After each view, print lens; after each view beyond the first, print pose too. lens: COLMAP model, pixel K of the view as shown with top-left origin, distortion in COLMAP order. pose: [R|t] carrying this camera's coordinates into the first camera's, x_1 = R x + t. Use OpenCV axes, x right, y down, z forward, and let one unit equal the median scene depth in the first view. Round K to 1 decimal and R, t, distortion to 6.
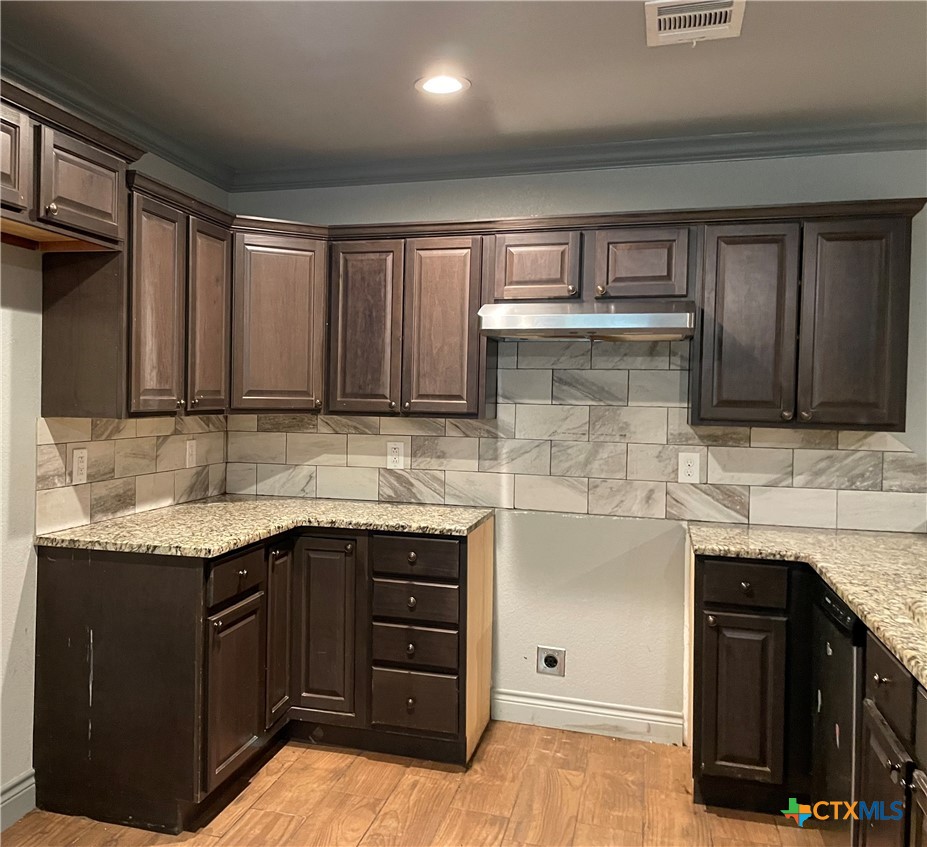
lens RADIAL K [[879.8, 0, 358.7], [0, 879.8, 403.7], [0, 0, 1]] dist [0.019246, 0.016235]
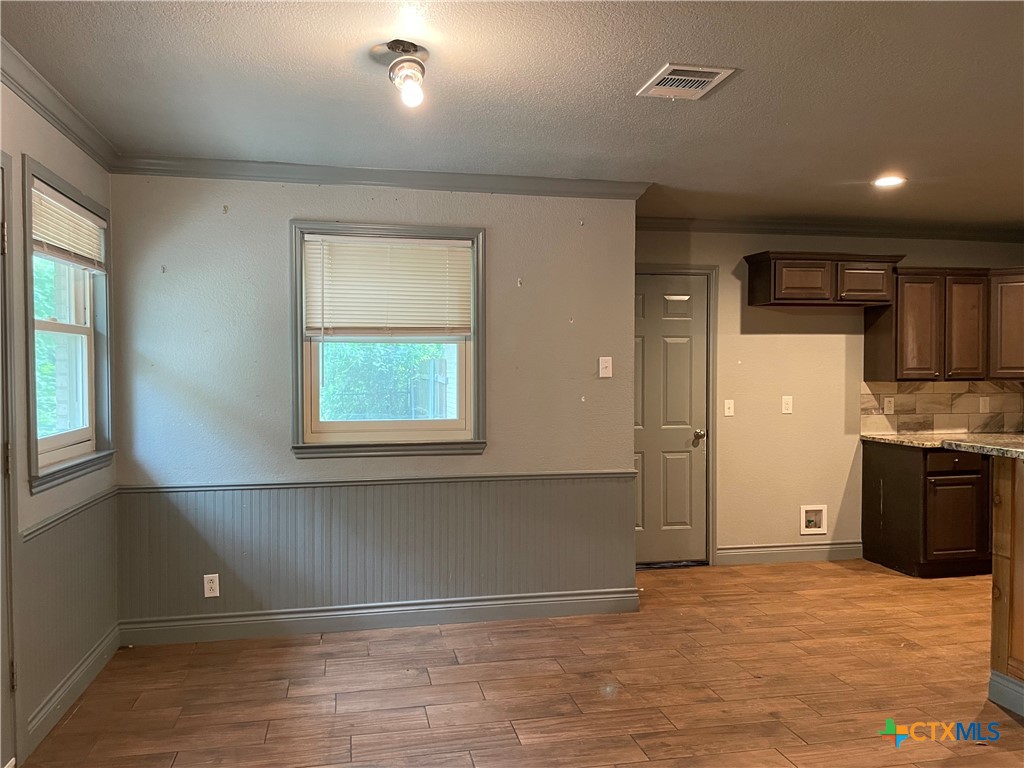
lens RADIAL K [[787.2, 0, 512.0], [0, 787.2, 384.0], [0, 0, 1]] dist [0.034907, -0.002144]
pose [[0.496141, 0.001690, -0.868240, 0.898199], [0.001044, 0.999996, 0.002543, 0.015214], [0.868241, -0.002168, 0.496137, -0.723780]]
